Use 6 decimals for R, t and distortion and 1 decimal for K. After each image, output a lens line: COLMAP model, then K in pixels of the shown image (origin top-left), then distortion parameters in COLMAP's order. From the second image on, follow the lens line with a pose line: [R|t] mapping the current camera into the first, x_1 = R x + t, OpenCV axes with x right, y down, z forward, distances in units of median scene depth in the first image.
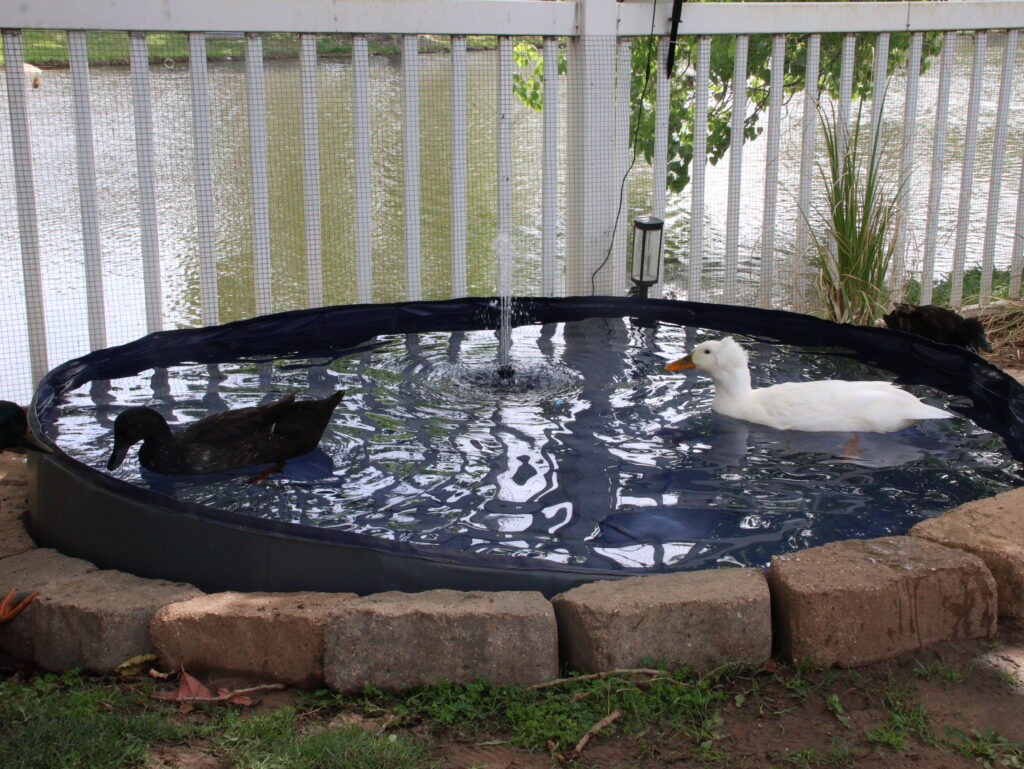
lens RADIAL K [[1240.9, 0, 512.0], [0, 1240.9, 384.5], [0, 0, 1]] dist [-0.017634, 0.055113]
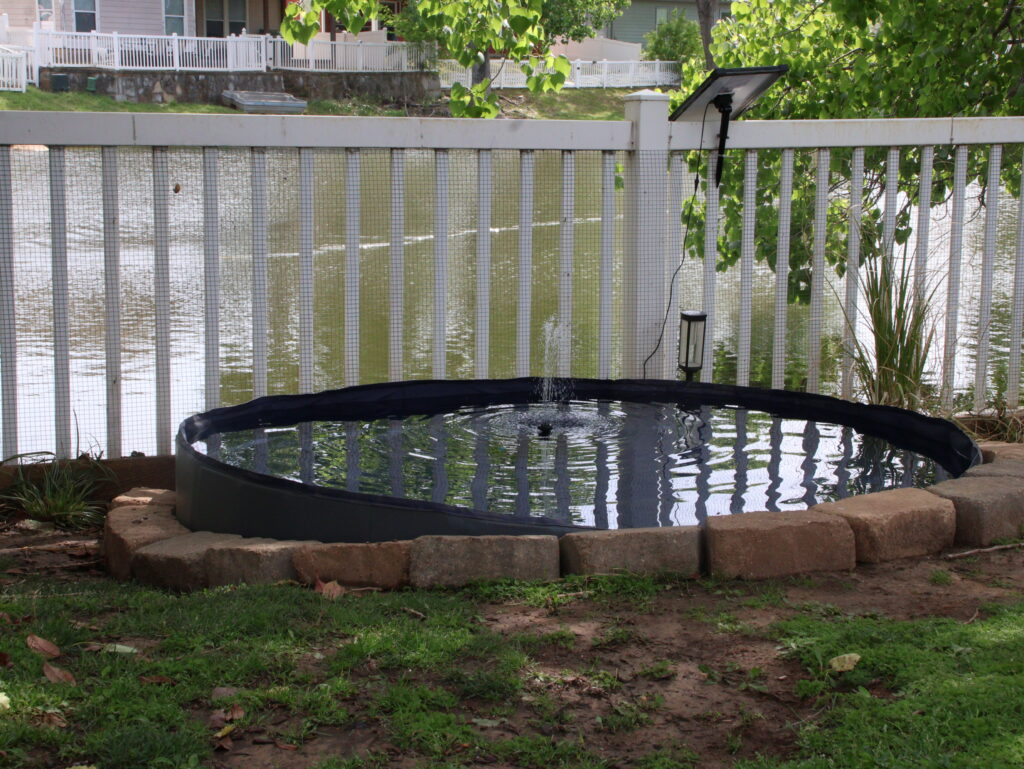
lens RADIAL K [[1621.7, 0, 512.0], [0, 1621.7, 384.5], [0, 0, 1]] dist [0.007444, -0.050937]
pose [[0.997422, 0.019316, -0.069117, 0.049059], [-0.026480, 0.994194, -0.104291, 0.088095], [0.066701, 0.105852, 0.992142, -0.451694]]
